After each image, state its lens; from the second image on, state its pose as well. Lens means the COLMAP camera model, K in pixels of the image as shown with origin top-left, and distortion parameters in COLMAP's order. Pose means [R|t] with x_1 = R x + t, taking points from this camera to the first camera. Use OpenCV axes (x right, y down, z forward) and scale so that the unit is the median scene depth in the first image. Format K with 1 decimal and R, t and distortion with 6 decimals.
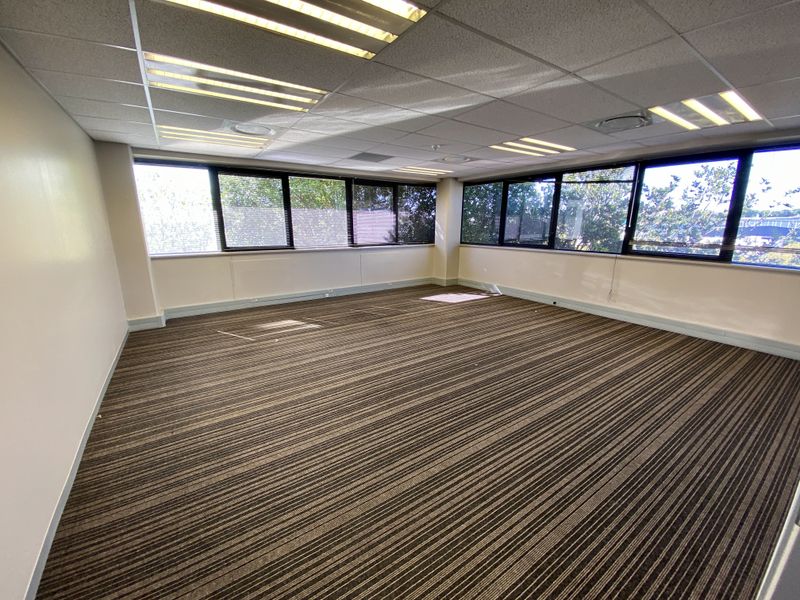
lens RADIAL K [[322.4, 0, 398.9], [0, 322.4, 300.5], [0, 0, 1]] dist [0.024954, -0.022712]
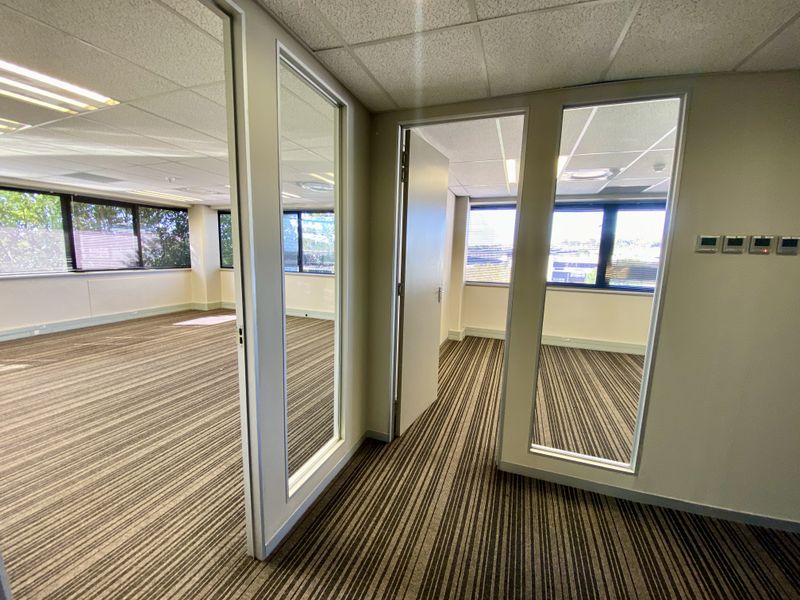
lens RADIAL K [[322.4, 0, 398.9], [0, 322.4, 300.5], [0, 0, 1]] dist [0.024954, -0.022712]
pose [[0.808294, -0.064556, 0.585229, 0.057845], [0.110115, 0.993008, -0.042549, 0.048469], [-0.578390, 0.098835, 0.809751, -0.228515]]
